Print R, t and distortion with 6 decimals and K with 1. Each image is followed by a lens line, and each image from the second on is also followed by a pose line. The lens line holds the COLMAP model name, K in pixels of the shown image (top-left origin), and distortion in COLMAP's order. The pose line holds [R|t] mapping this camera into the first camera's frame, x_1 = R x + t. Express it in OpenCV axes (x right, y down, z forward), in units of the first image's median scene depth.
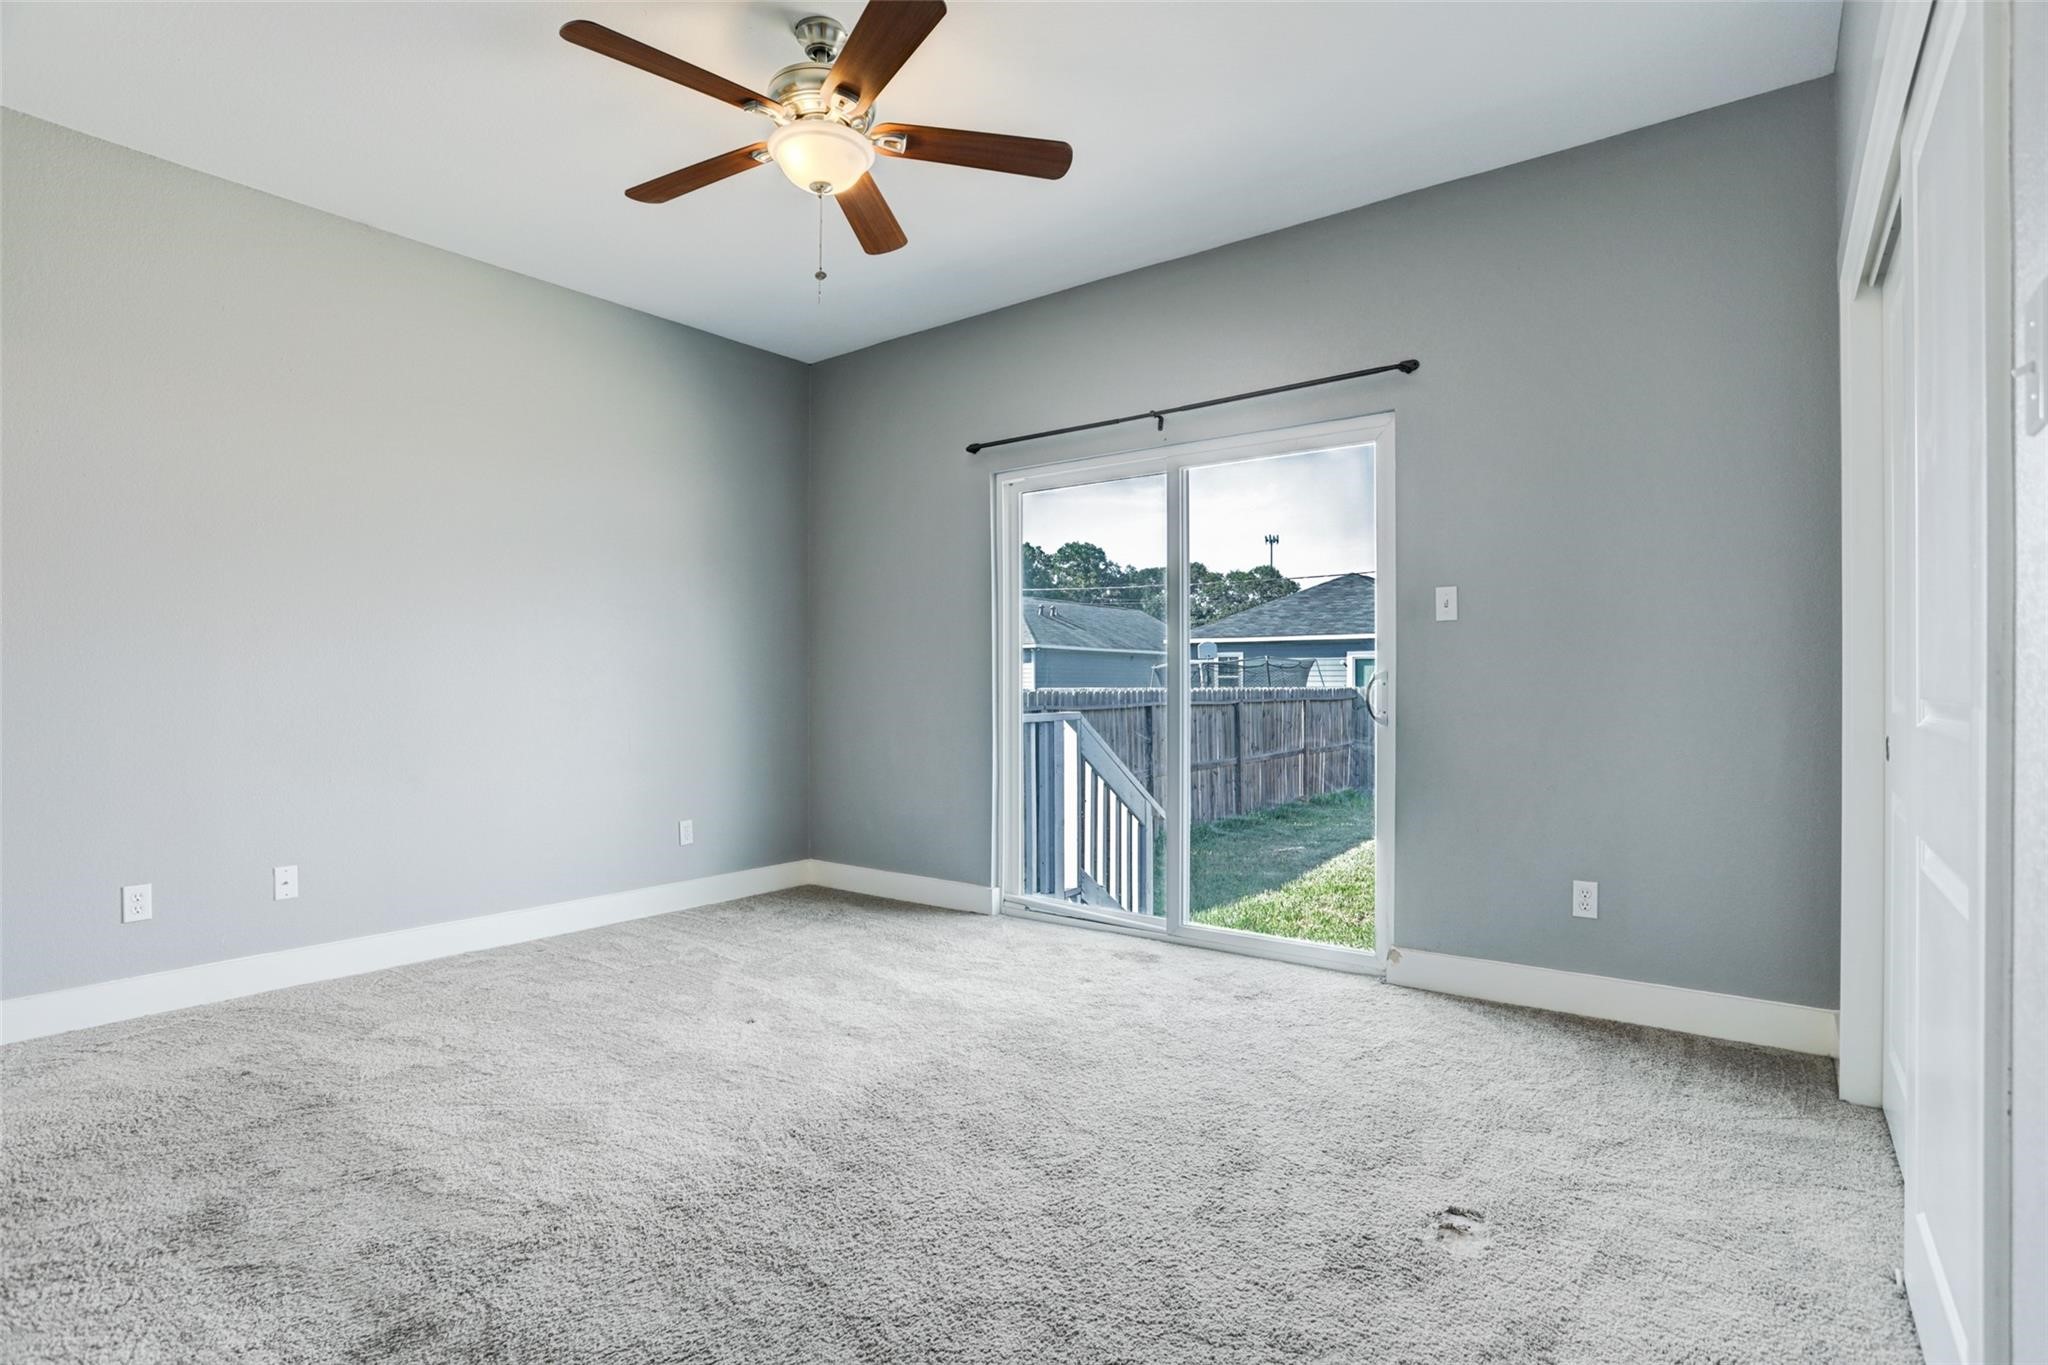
lens RADIAL K [[1029.1, 0, 1012.4], [0, 1029.1, 690.5], [0, 0, 1]] dist [-0.070127, 0.026002]
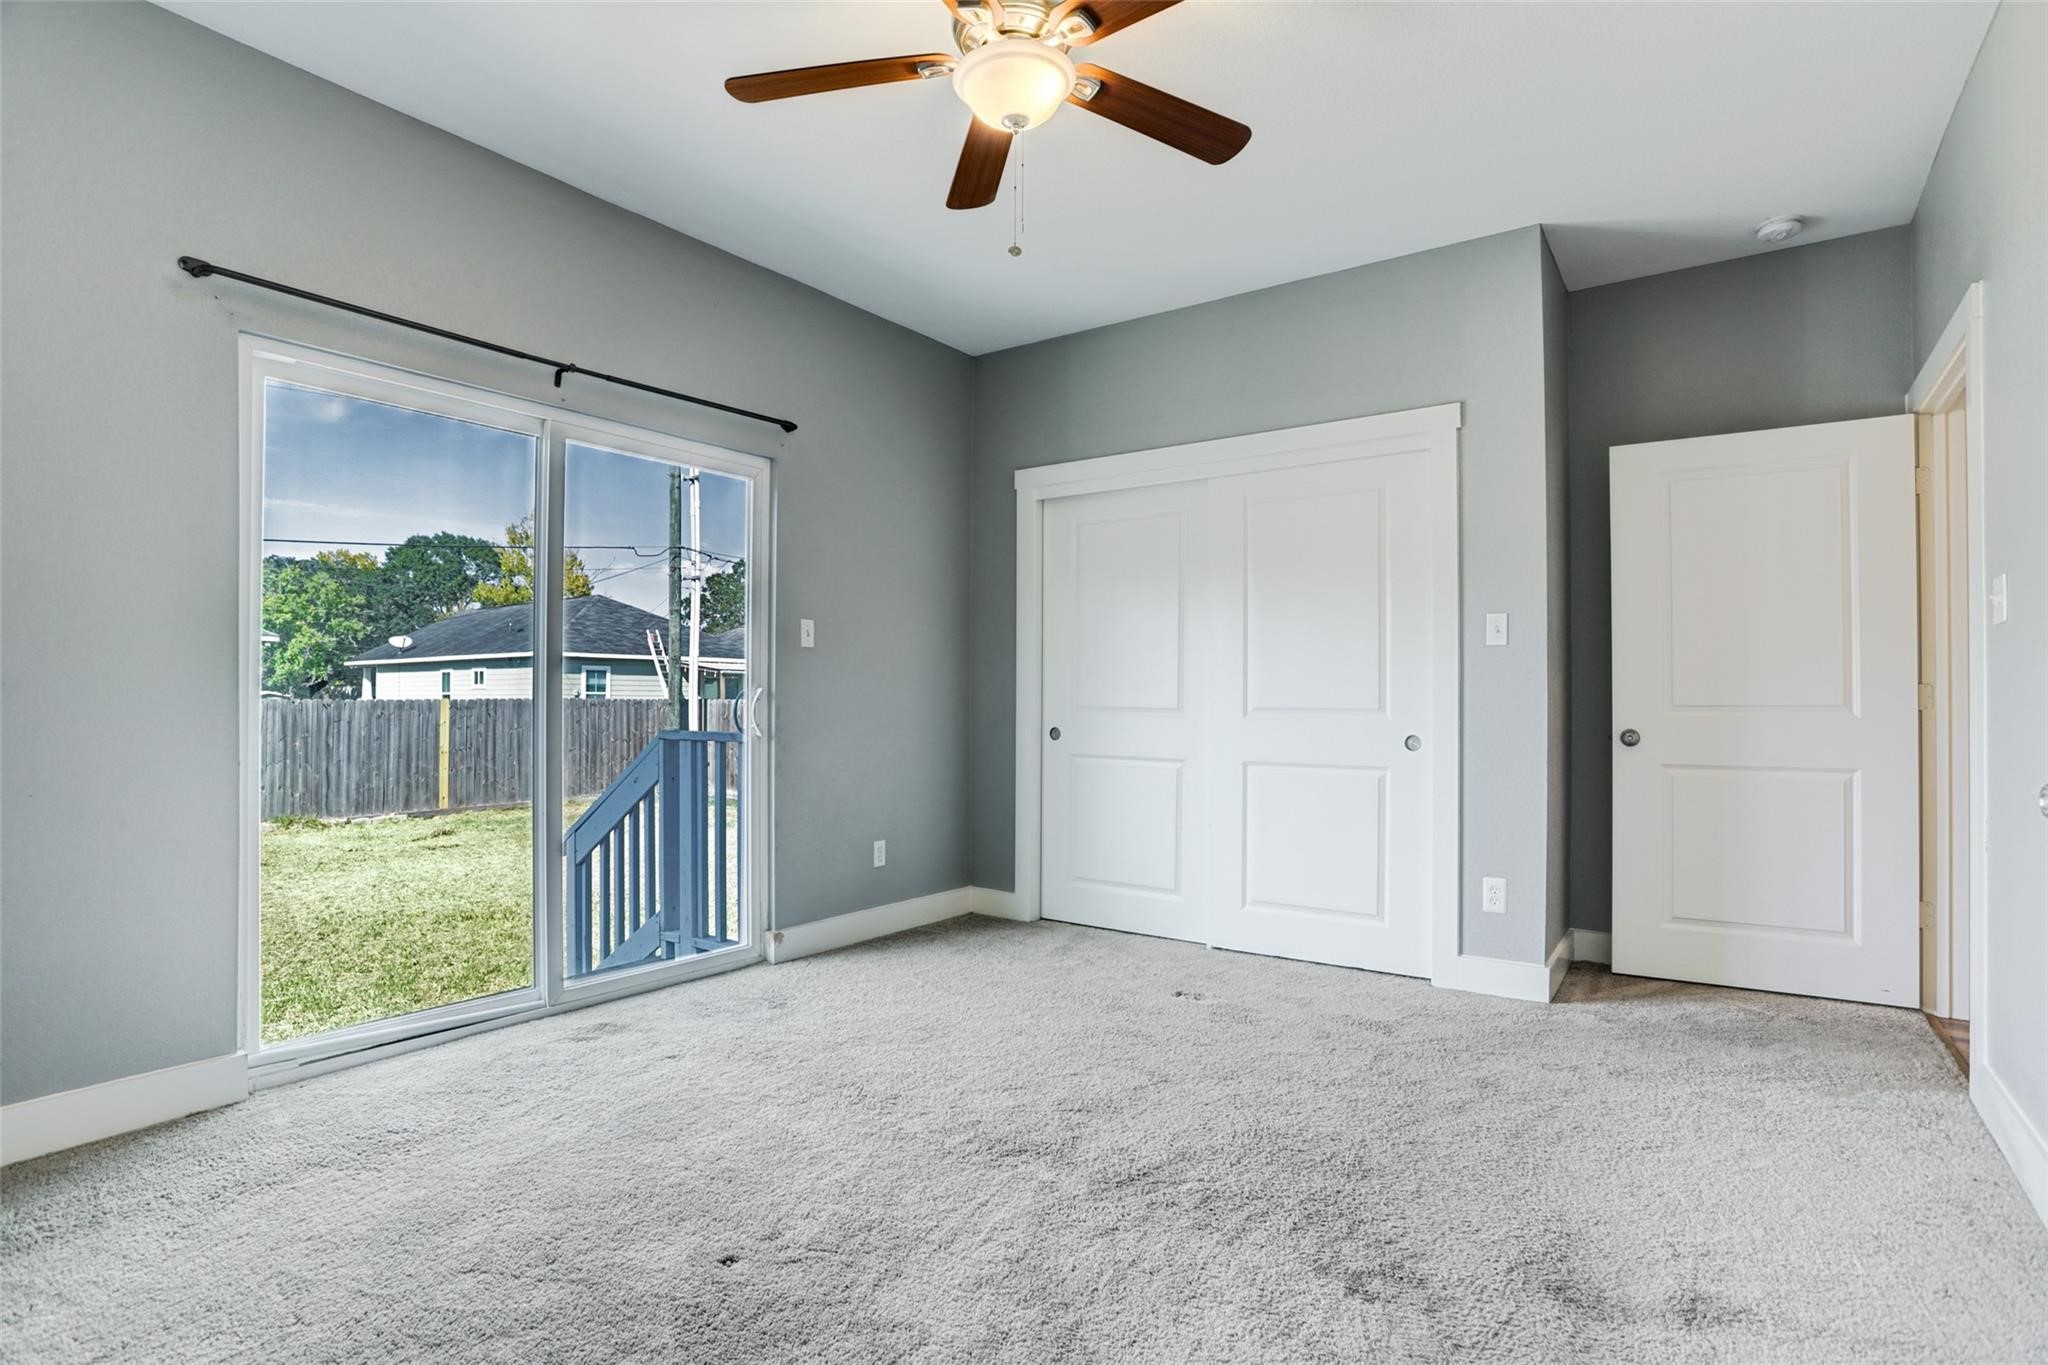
lens RADIAL K [[1029.1, 0, 1012.4], [0, 1029.1, 690.5], [0, 0, 1]] dist [-0.070127, 0.026002]
pose [[-0.046618, 0.011998, 0.998841, -0.807609], [0.001463, 0.999928, -0.011943, -0.002499], [-0.998912, 0.000905, -0.046632, 0.810286]]
